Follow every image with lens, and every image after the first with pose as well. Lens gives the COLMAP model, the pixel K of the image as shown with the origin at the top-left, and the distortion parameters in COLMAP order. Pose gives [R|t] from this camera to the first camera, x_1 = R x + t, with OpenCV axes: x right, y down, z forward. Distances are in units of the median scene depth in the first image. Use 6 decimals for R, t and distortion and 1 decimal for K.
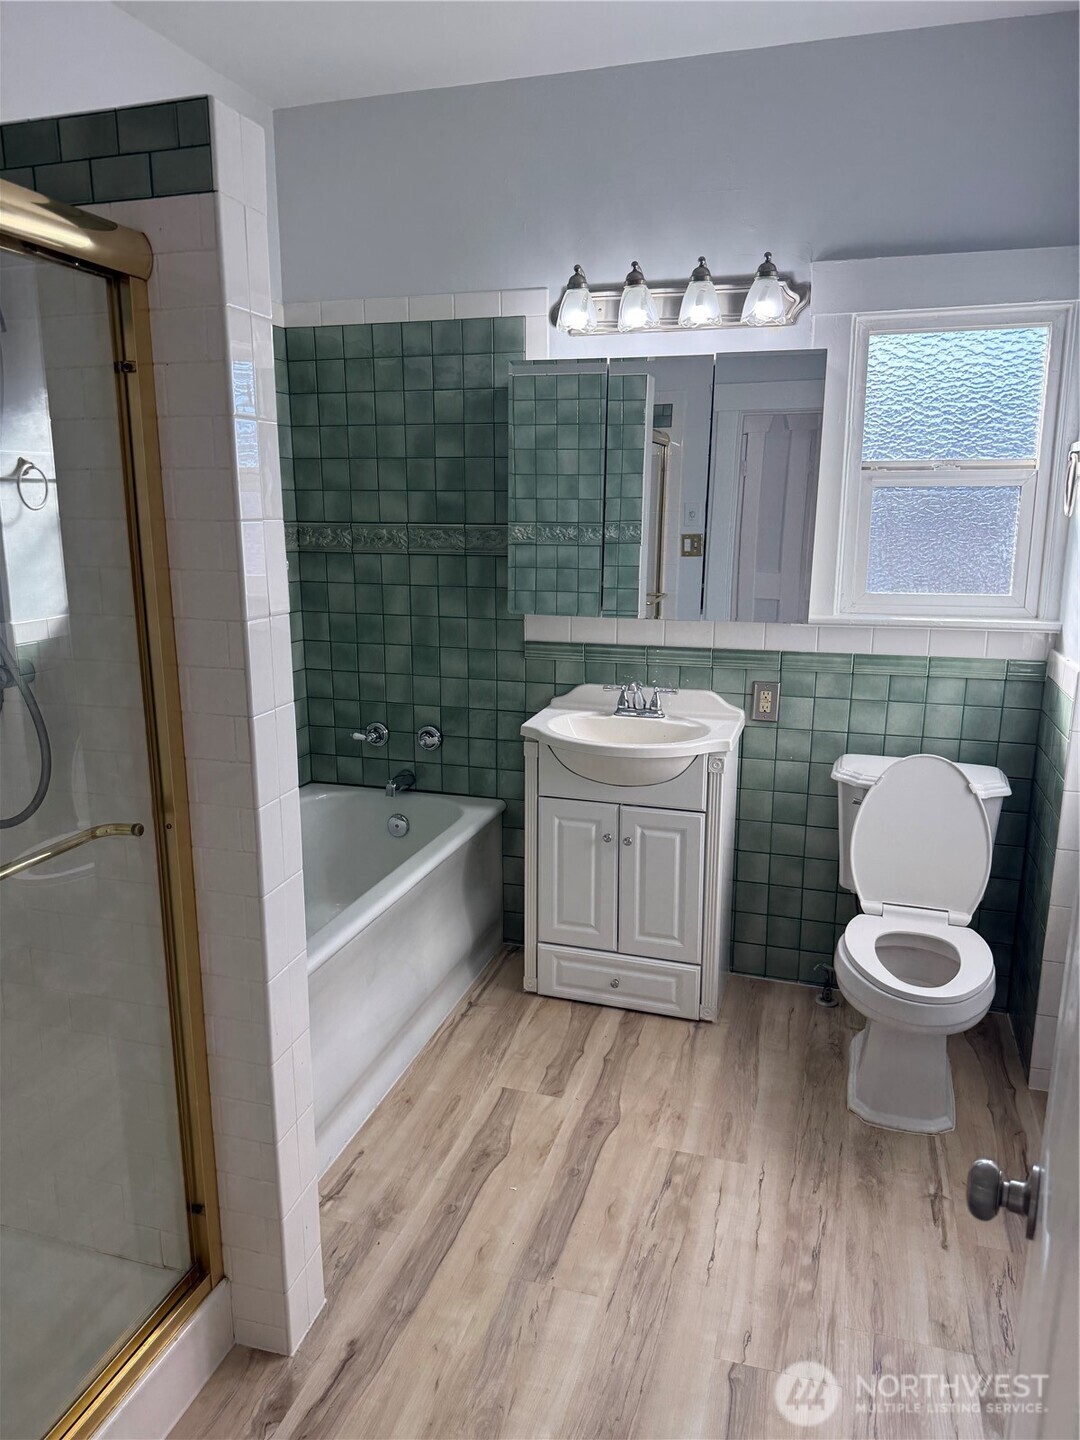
lens RADIAL K [[1007.2, 0, 540.4], [0, 1007.2, 724.6], [0, 0, 1]] dist [0.012067, -0.017405]
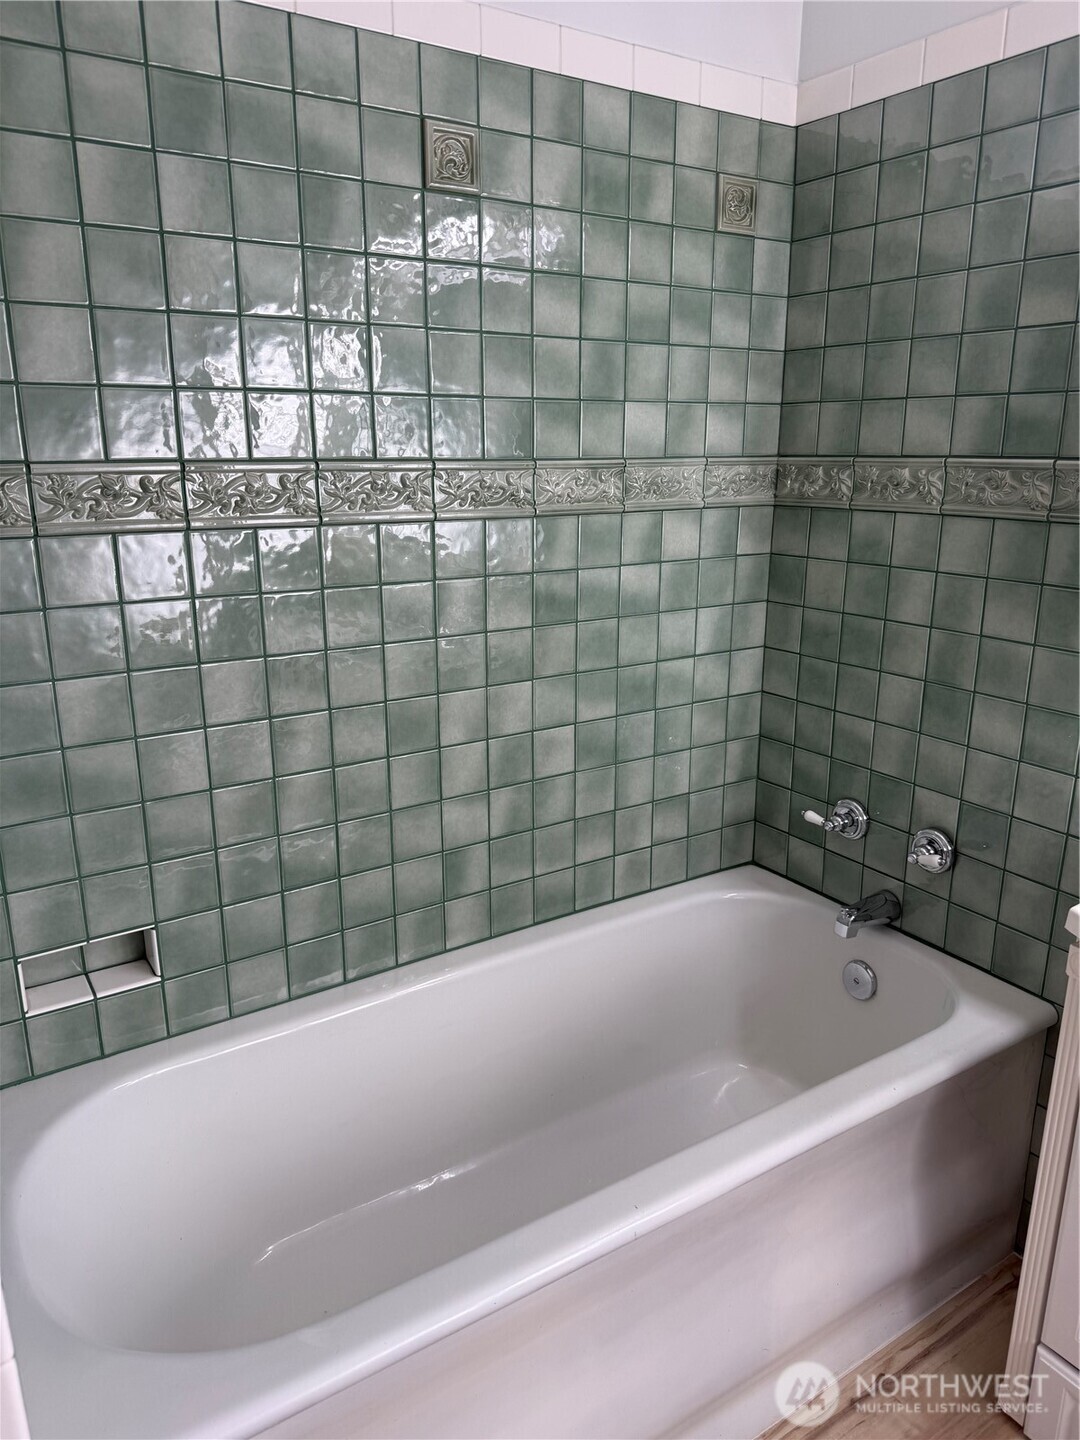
lens RADIAL K [[1007.2, 0, 530.2], [0, 1007.2, 714.2], [0, 0, 1]] dist [0.012067, -0.017405]
pose [[0.748202, 0.163692, -0.642960, 0.069004], [-0.136314, 0.986339, 0.092487, -0.082179], [0.649316, 0.018445, 0.760295, 0.437983]]
